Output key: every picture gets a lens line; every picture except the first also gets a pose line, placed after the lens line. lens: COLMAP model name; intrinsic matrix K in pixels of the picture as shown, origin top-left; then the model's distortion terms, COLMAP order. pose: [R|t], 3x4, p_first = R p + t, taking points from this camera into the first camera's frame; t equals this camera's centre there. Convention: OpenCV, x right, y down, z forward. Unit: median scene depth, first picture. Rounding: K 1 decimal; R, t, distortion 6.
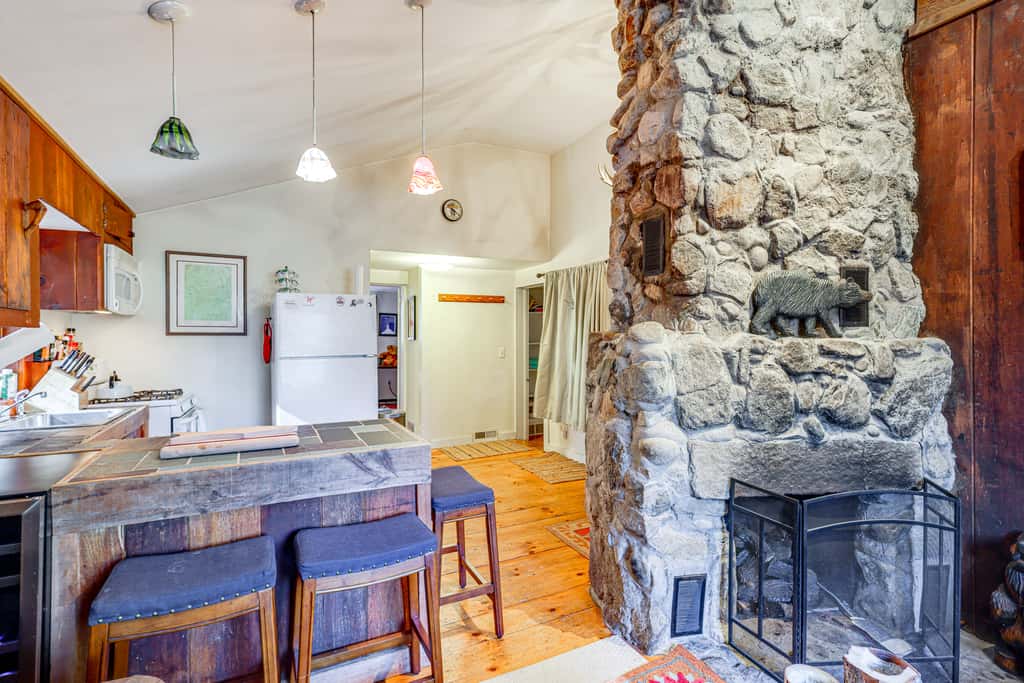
lens RADIAL K [[478.8, 0, 475.7], [0, 478.8, 338.2], [0, 0, 1]] dist [0.000947, 0.005224]
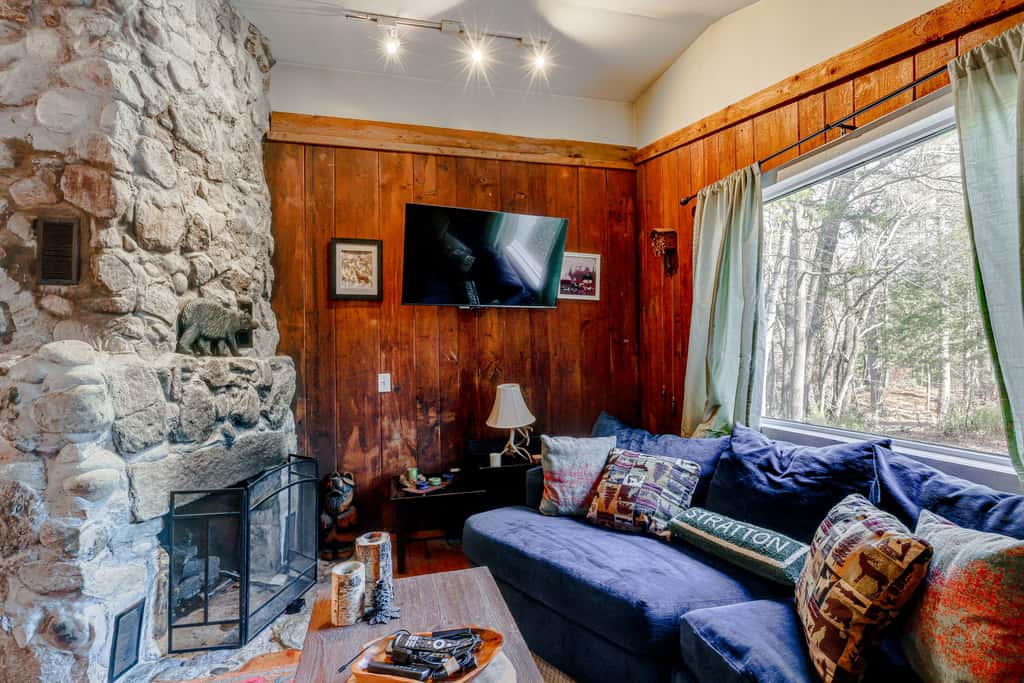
lens RADIAL K [[485.7, 0, 527.8], [0, 485.7, 344.6], [0, 0, 1]] dist [-0.005042, -0.001198]
pose [[0.172258, 0.014474, 0.984946, -0.350977], [0.015771, 0.999723, -0.017450, 0.001565], [-0.984926, 0.018539, 0.171982, 0.041825]]
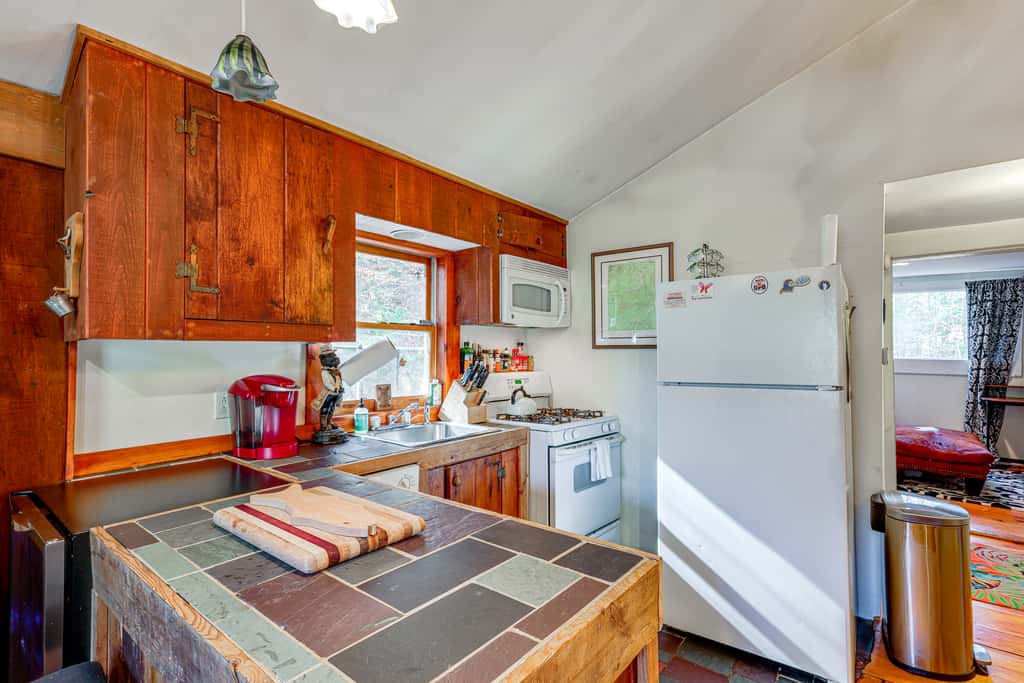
lens RADIAL K [[478.8, 0, 503.8], [0, 478.8, 345.0], [0, 0, 1]] dist [0.000947, 0.005224]
pose [[0.445352, -0.011295, -0.895284, 0.134600], [-0.000475, 0.999917, -0.012851, -0.002762], [0.895356, 0.006148, 0.445309, 0.874481]]
